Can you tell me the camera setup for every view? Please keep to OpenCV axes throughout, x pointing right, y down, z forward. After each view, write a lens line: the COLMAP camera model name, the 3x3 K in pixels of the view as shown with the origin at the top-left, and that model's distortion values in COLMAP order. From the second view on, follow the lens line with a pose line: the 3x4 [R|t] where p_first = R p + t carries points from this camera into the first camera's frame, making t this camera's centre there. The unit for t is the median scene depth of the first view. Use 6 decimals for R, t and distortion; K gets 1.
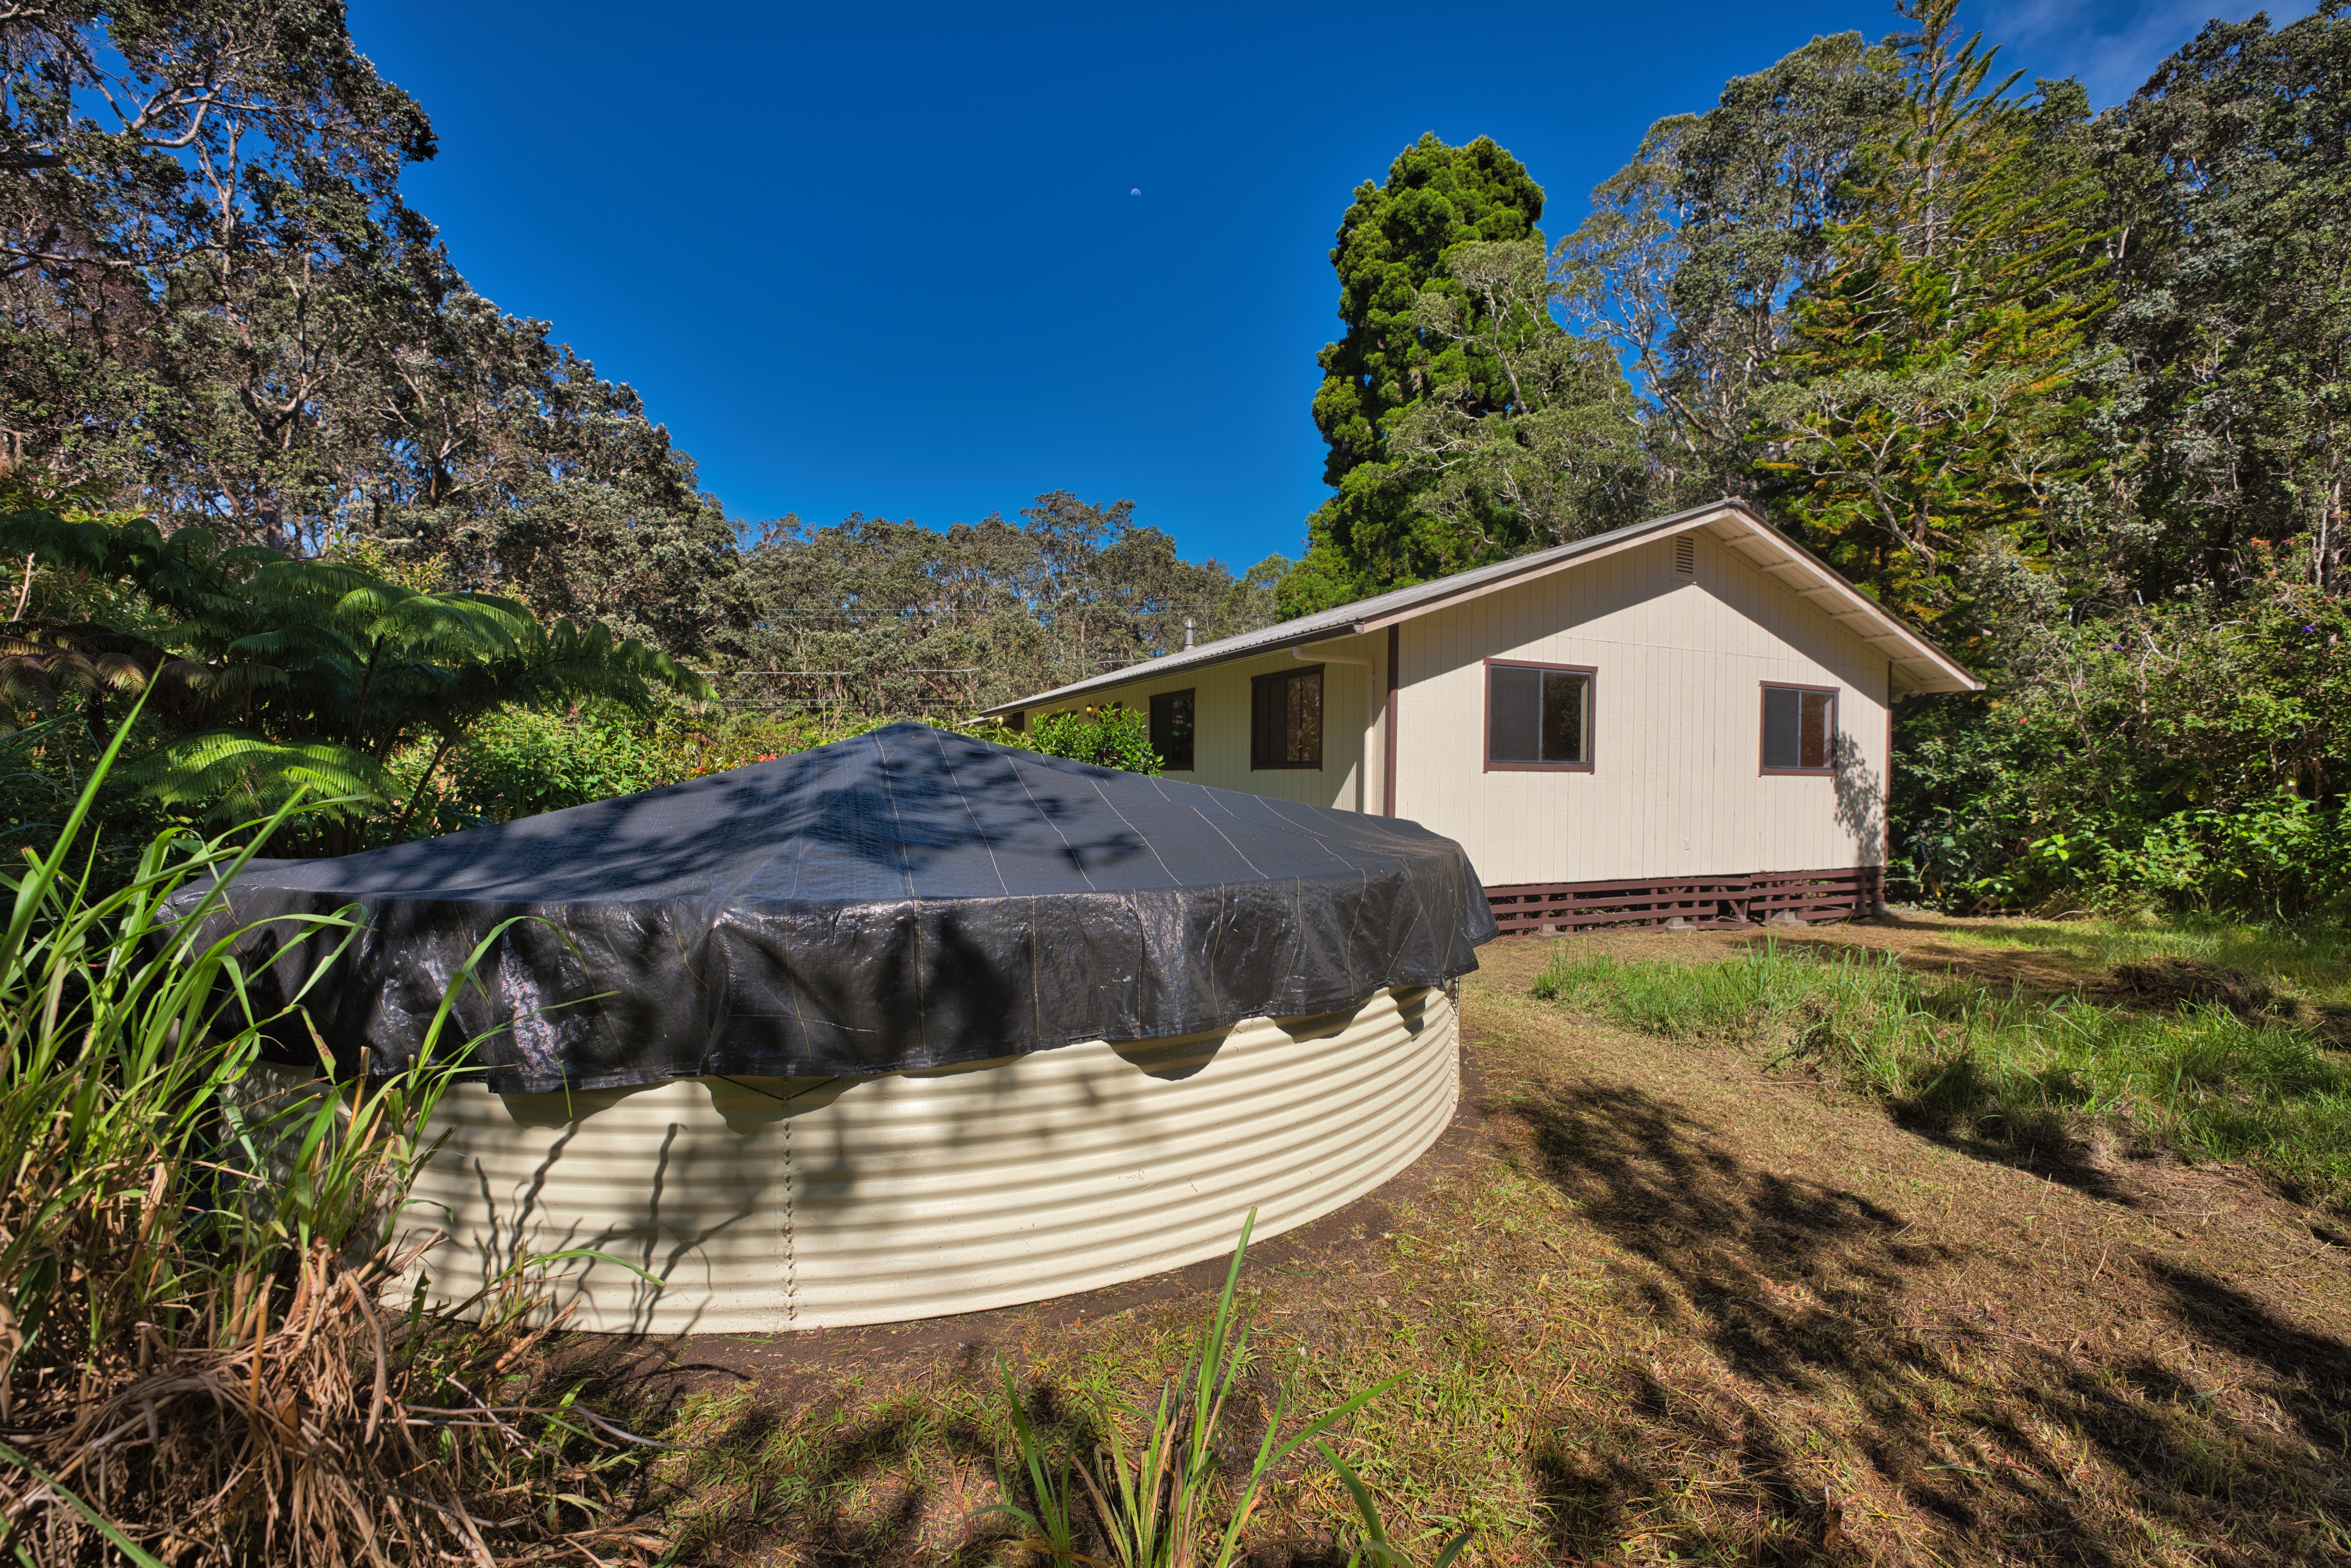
lens RADIAL K [[953.0, 0, 1158.8], [0, 953.0, 791.1], [0, 0, 1]] dist [-0.029049, 0.004041]
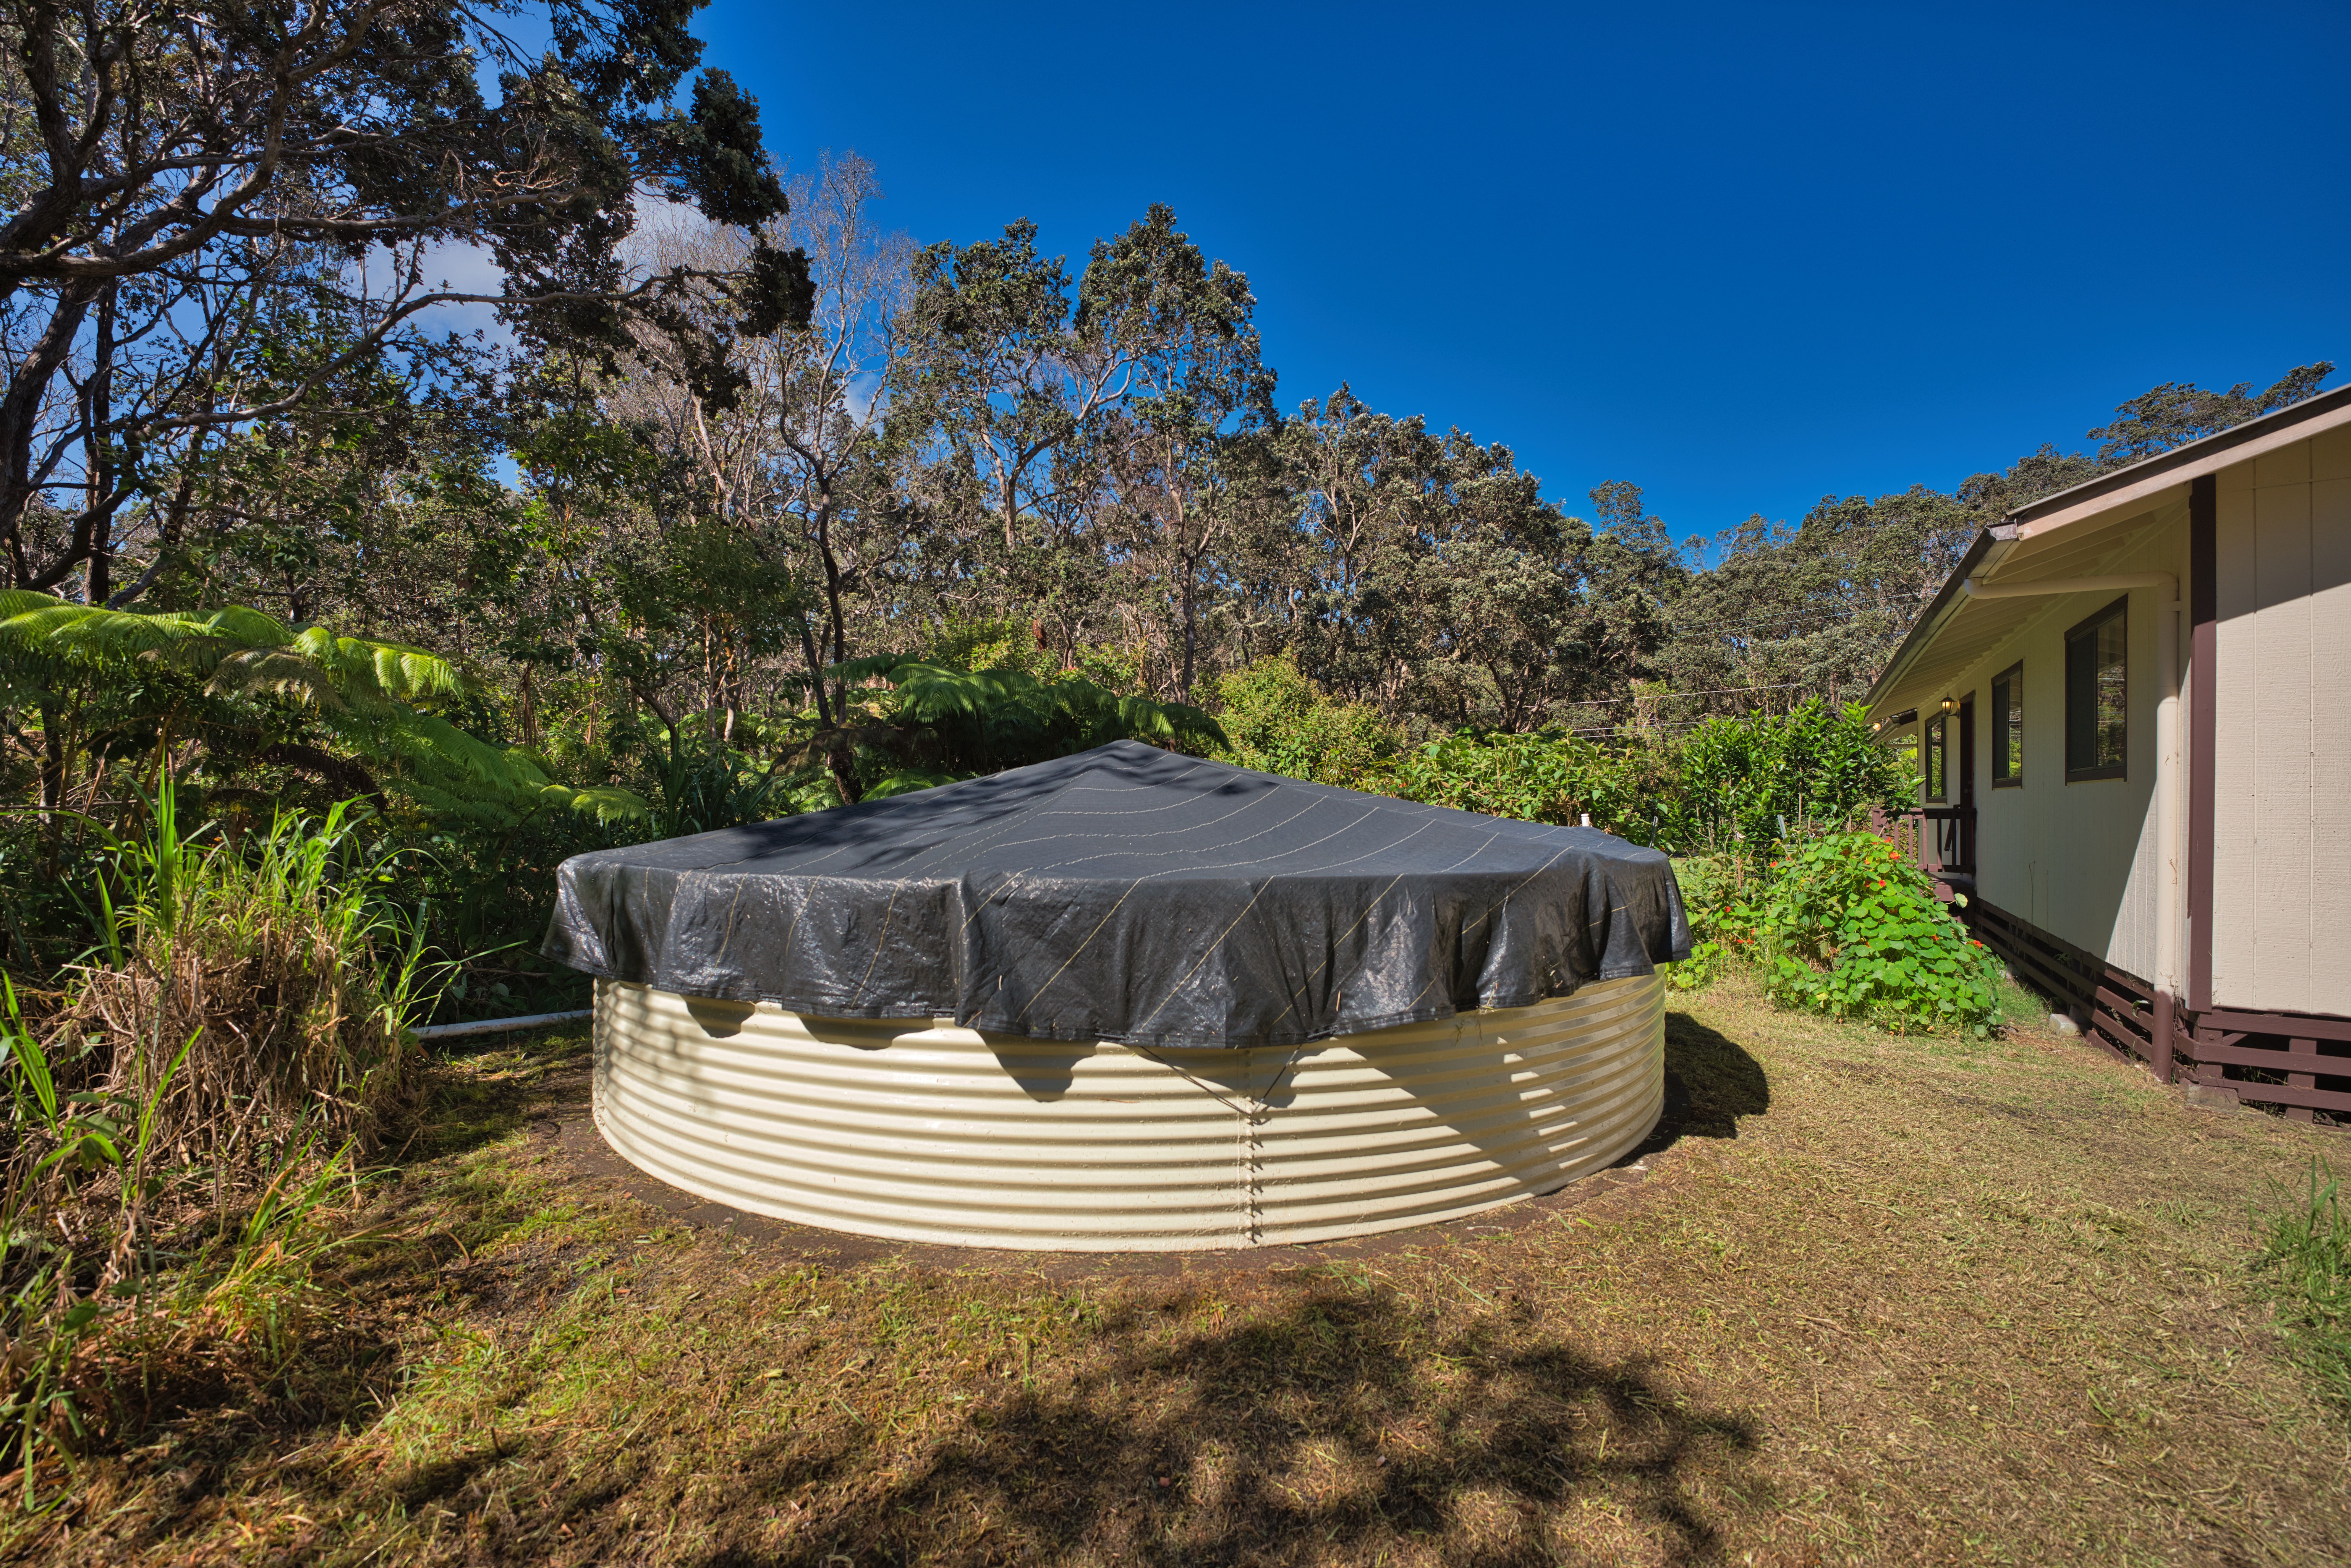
lens RADIAL K [[953.0, 0, 1173.6], [0, 953.0, 791.7], [0, 0, 1]] dist [-0.029049, 0.004041]
pose [[0.546545, -0.014130, -0.837311, 0.186895], [-0.011292, 0.999642, -0.024240, 0.003328], [0.837354, 0.022703, 0.546190, 0.119537]]
